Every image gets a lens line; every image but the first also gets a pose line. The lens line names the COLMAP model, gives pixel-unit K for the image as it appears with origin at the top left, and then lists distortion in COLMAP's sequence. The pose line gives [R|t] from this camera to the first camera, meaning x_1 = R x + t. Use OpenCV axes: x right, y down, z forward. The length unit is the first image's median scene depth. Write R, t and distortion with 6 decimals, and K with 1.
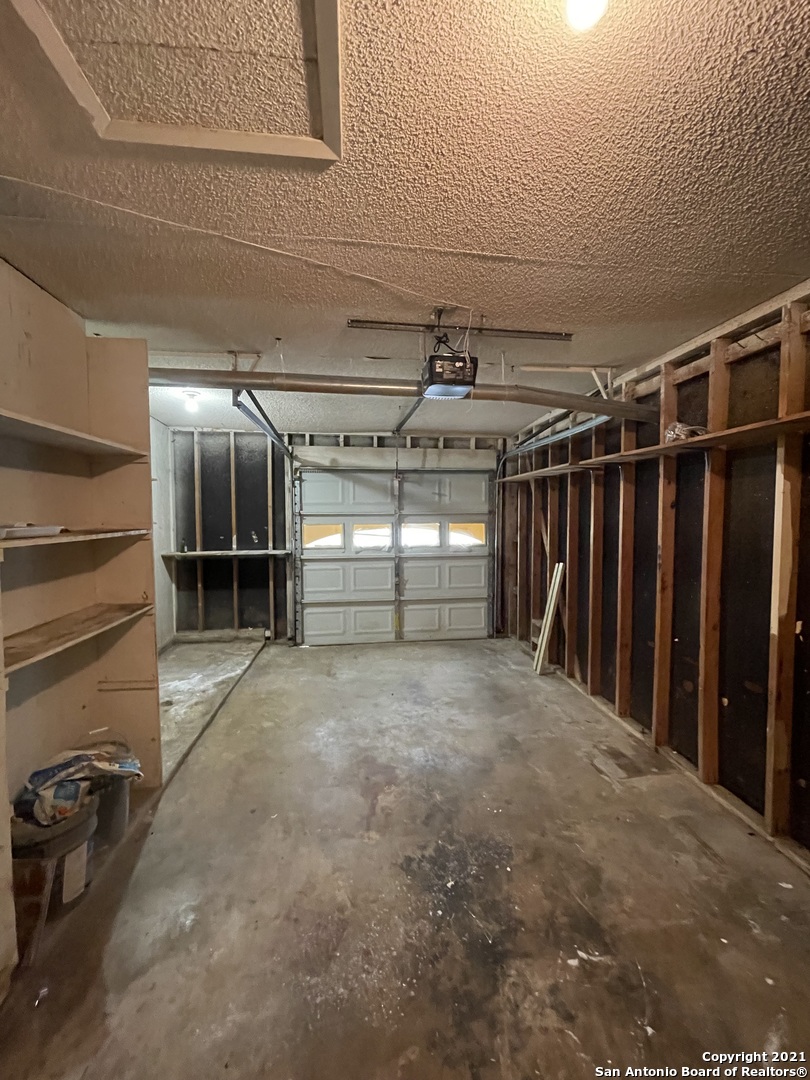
lens RADIAL K [[430.1, 0, 405.0], [0, 430.1, 540.0], [0, 0, 1]] dist [-0.001618, -0.000210]
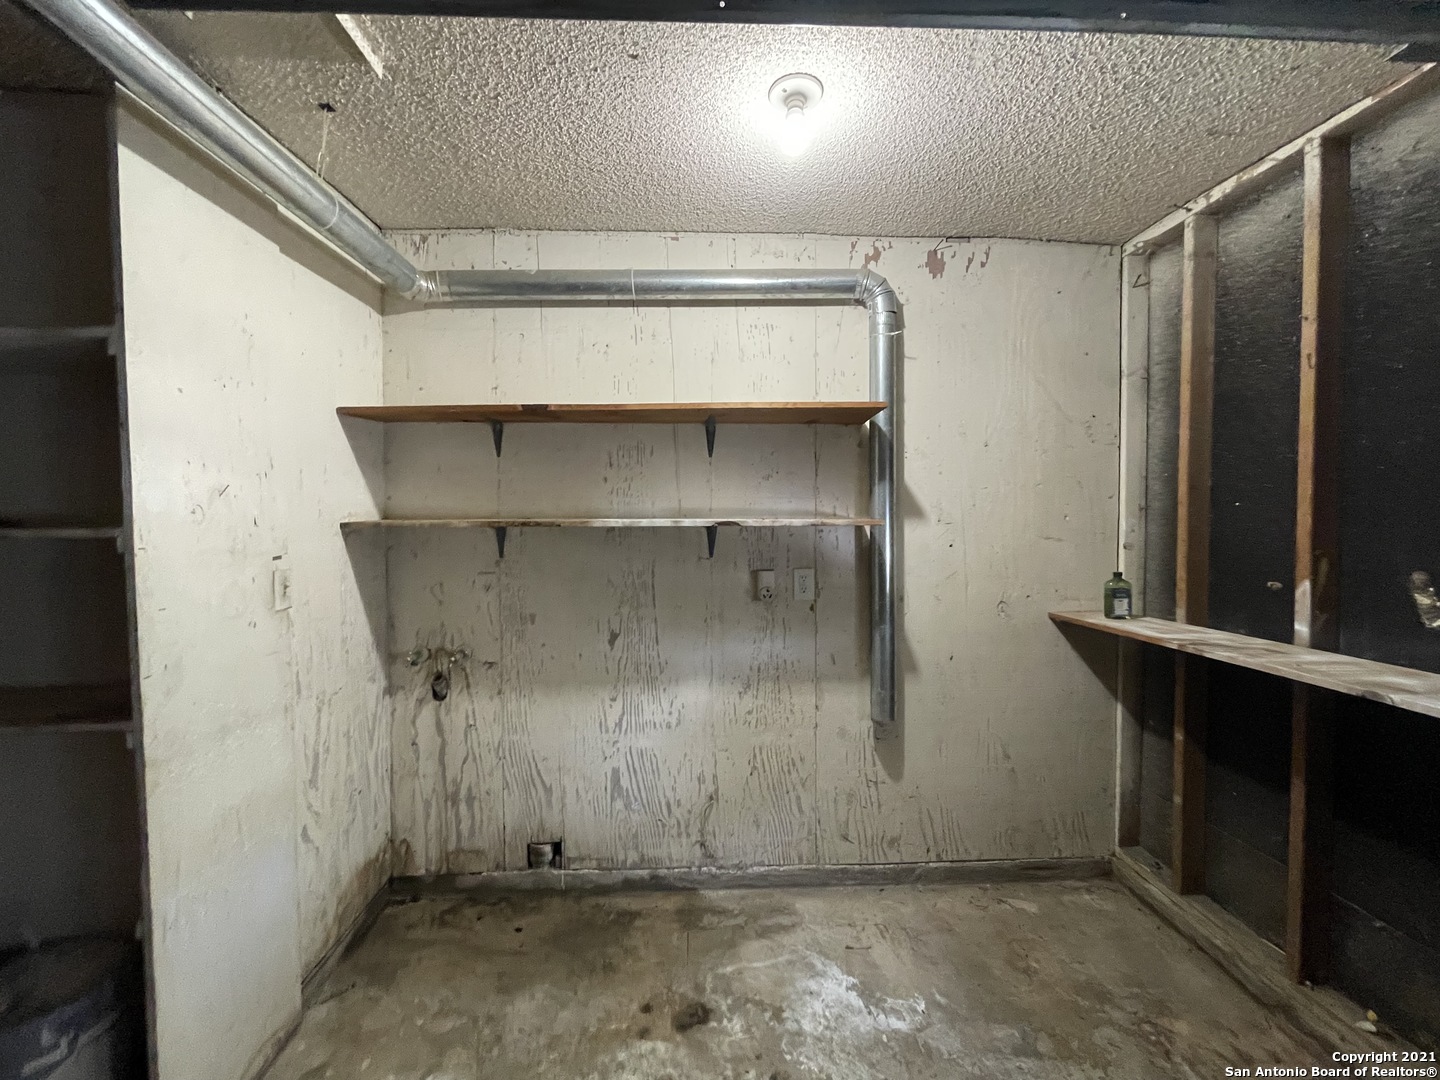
lens RADIAL K [[573.5, 0, 721.1], [0, 573.5, 537.0], [0, 0, 1]] dist [-0.001618, -0.000210]
pose [[-0.103636, 0.030717, -0.994141, -0.055014], [-0.036903, 0.998716, 0.034705, -0.036061], [0.993930, 0.040284, -0.102369, 0.748204]]
